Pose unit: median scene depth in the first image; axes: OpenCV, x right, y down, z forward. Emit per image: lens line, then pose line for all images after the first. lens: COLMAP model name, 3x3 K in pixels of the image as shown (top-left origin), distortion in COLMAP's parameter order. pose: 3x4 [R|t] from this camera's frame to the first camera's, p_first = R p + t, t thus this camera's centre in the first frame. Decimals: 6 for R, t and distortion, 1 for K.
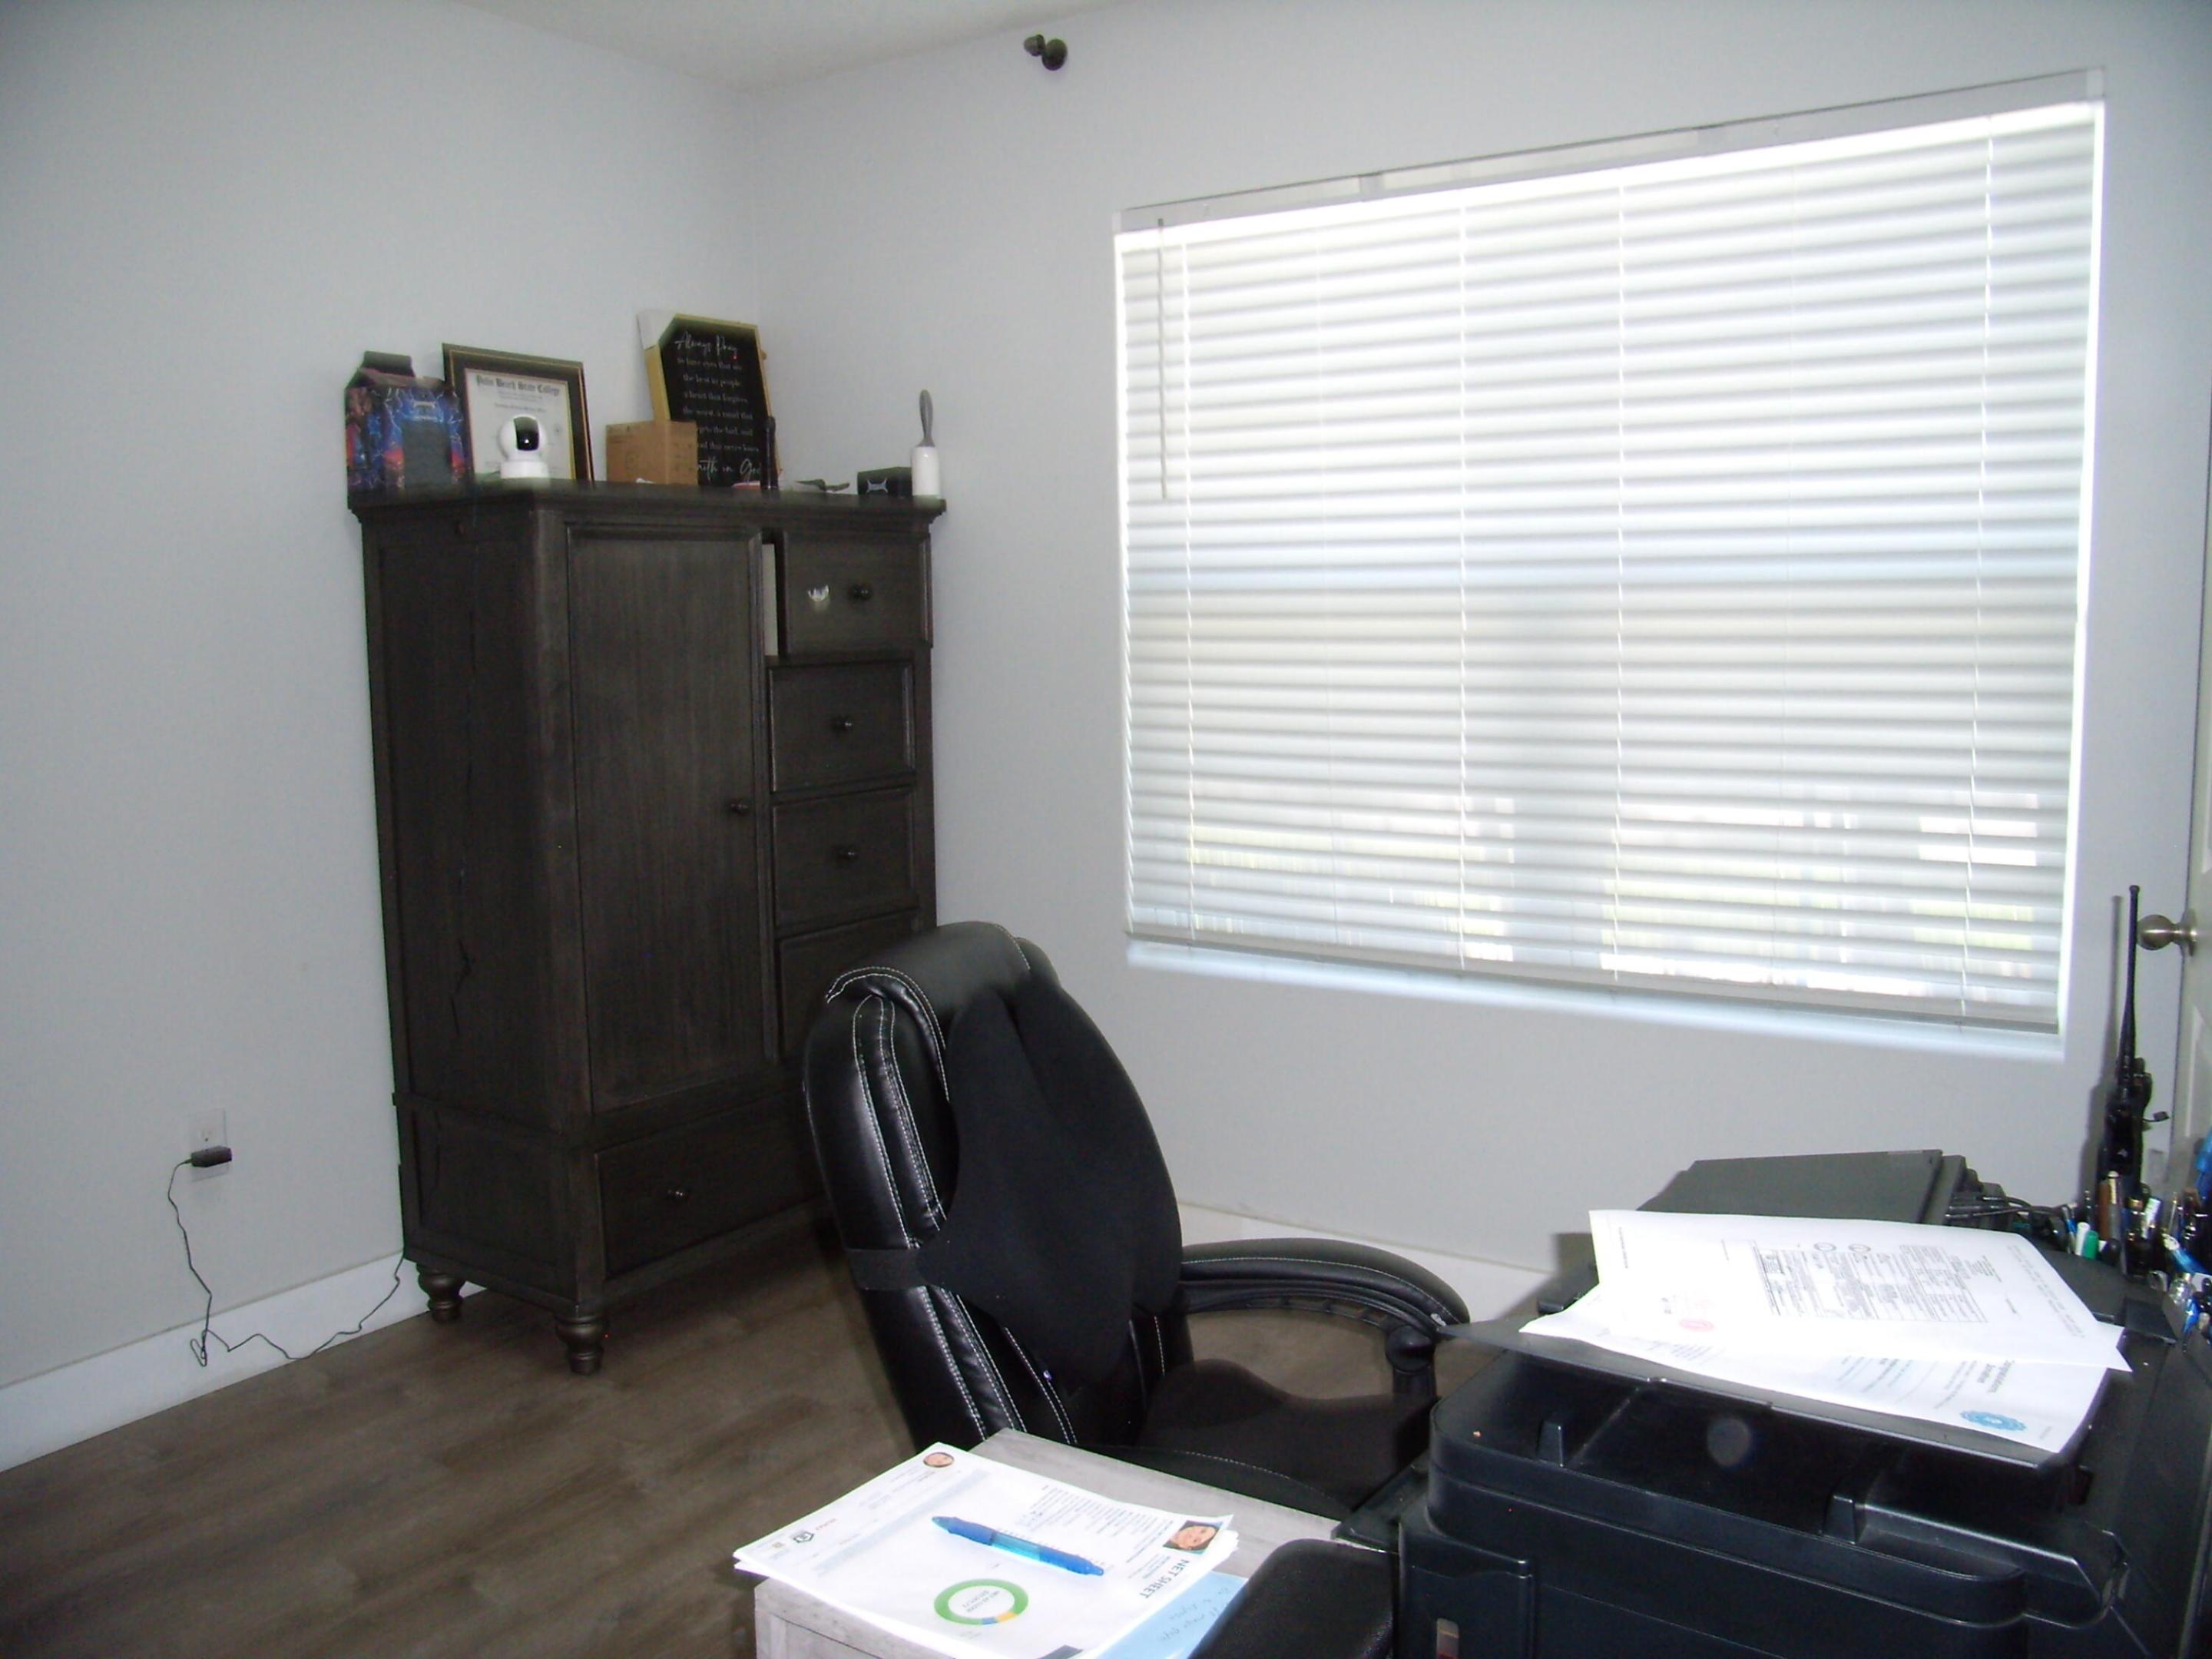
lens RADIAL K [[1793.4, 0, 1113.0], [0, 1793.4, 830.8], [0, 0, 1]] dist [-0.169471, 0.165856]
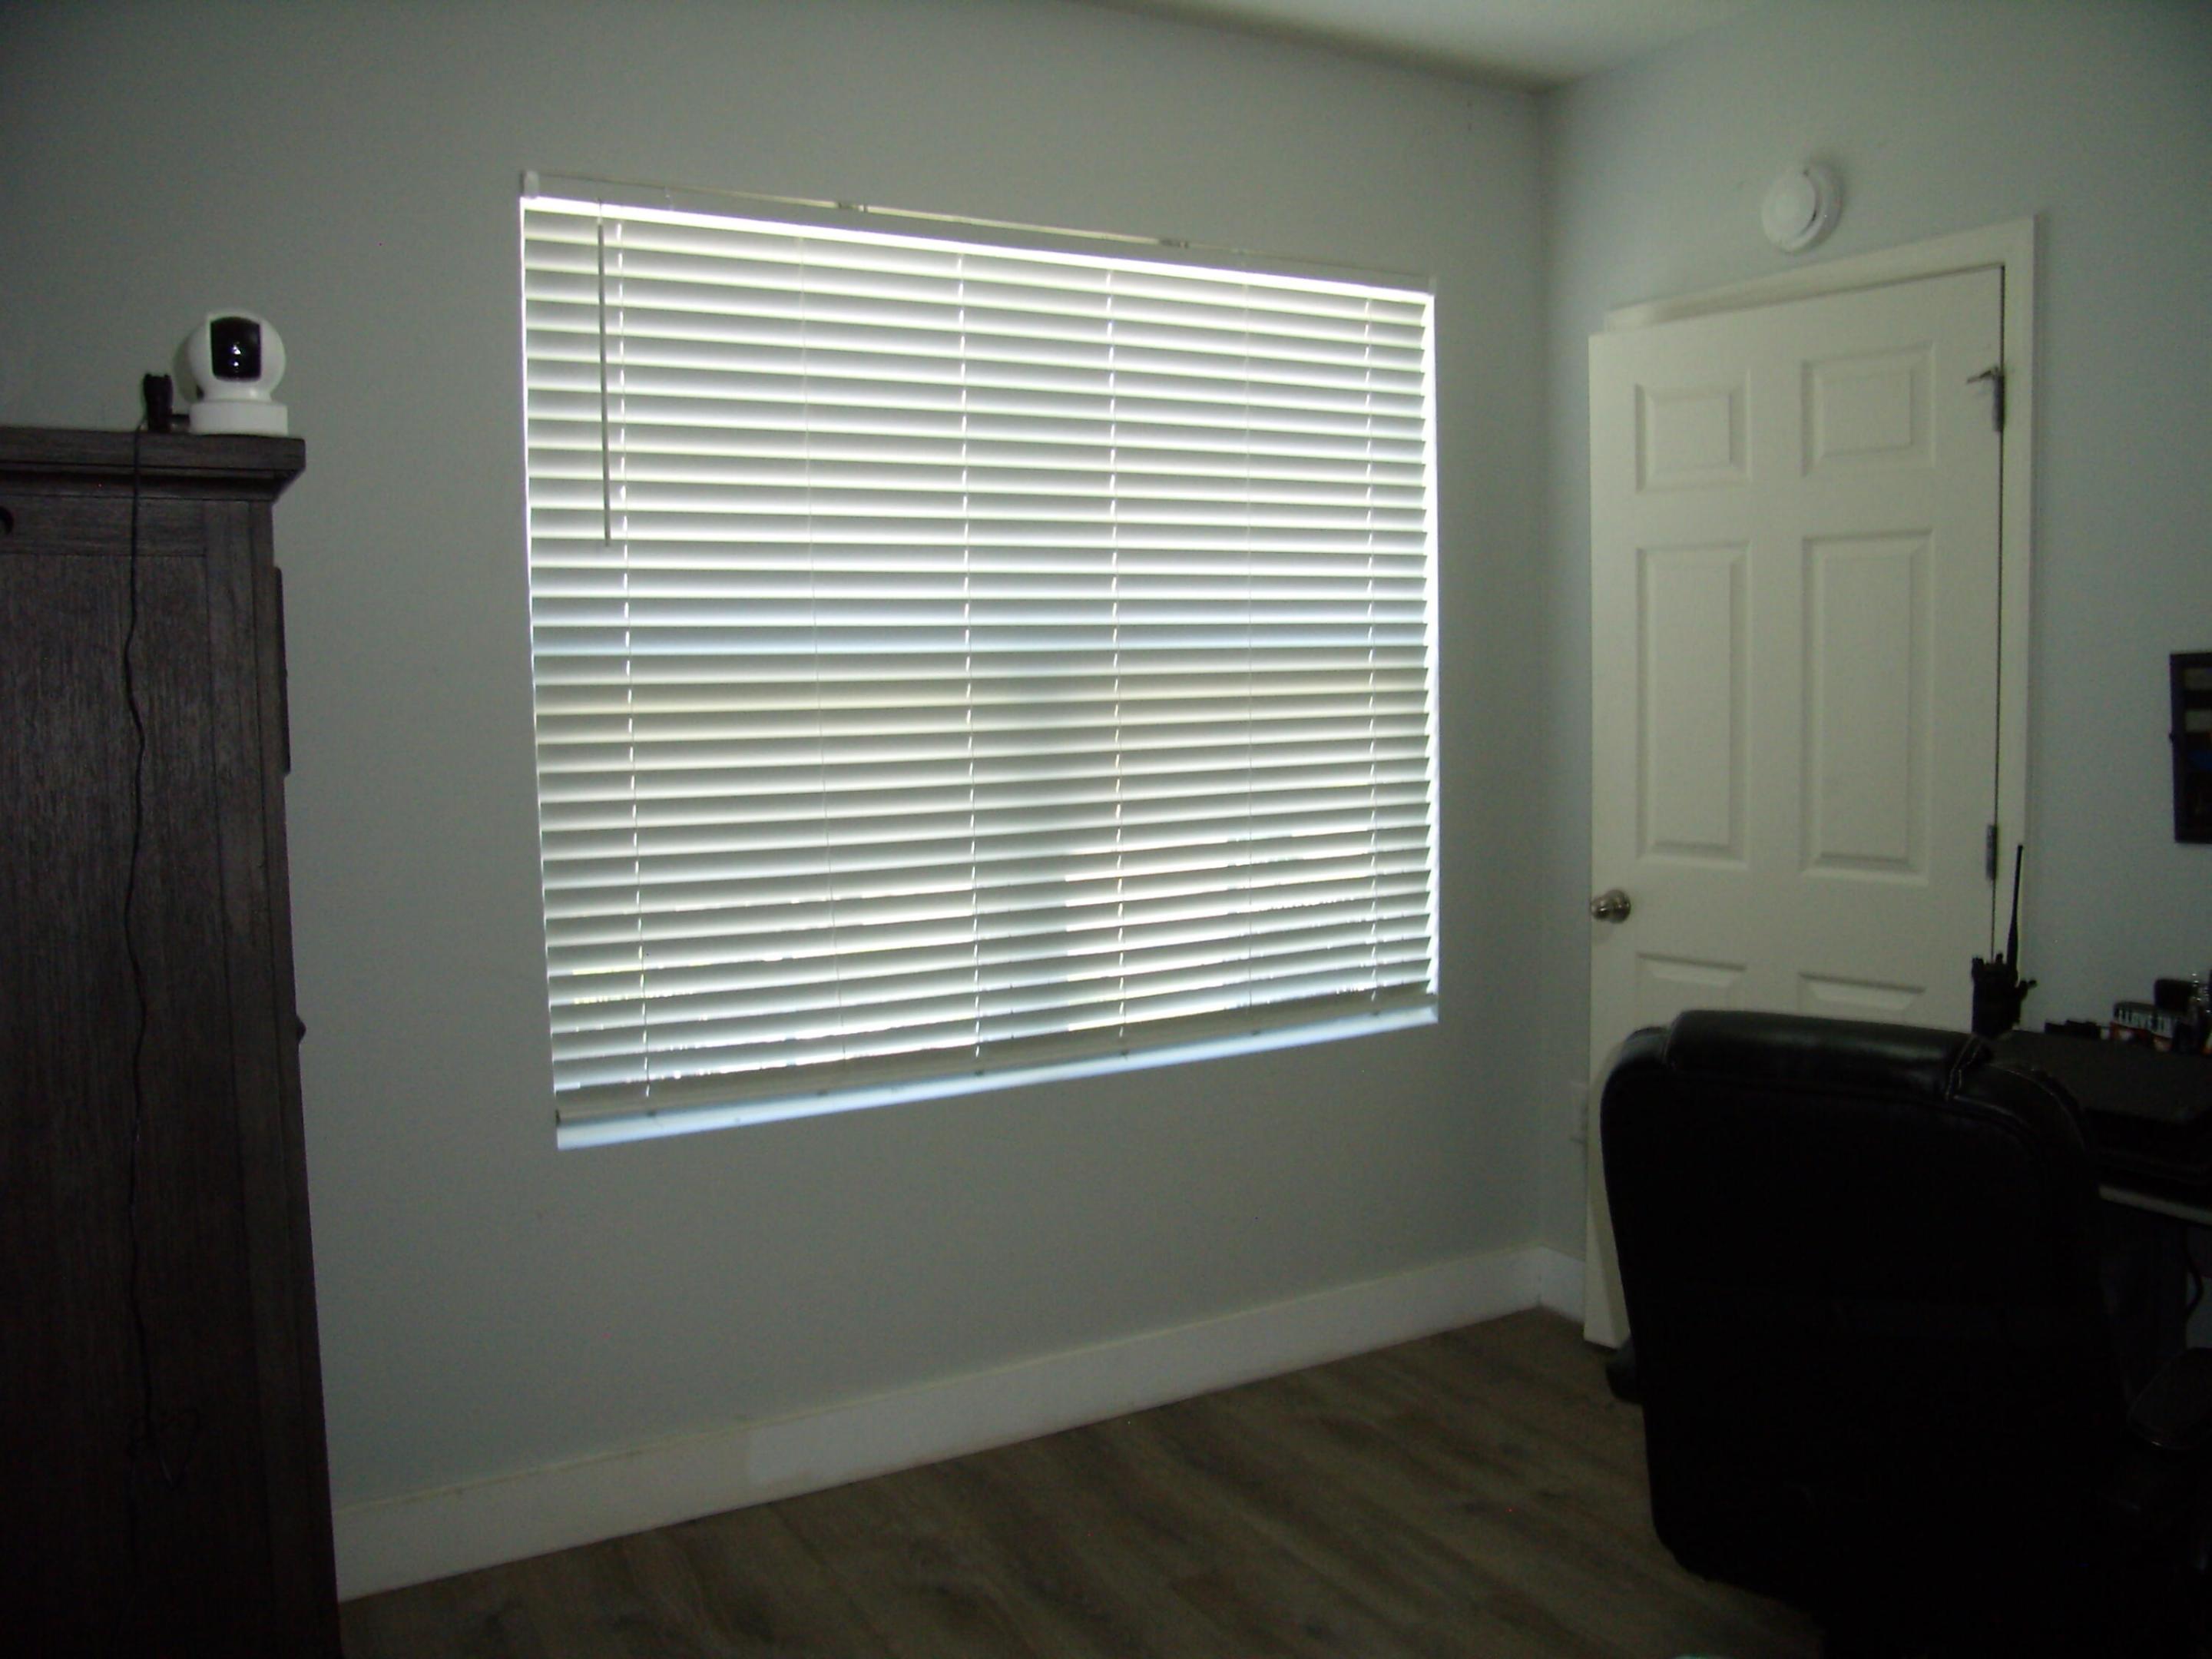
lens RADIAL K [[1793.4, 0, 1113.0], [0, 1793.4, 830.8], [0, 0, 1]] dist [-0.169471, 0.165856]
pose [[0.451279, -0.080327, 0.888760, -0.600553], [0.114600, 0.992911, 0.031550, -0.064202], [-0.884994, 0.087614, 0.457285, 0.488696]]
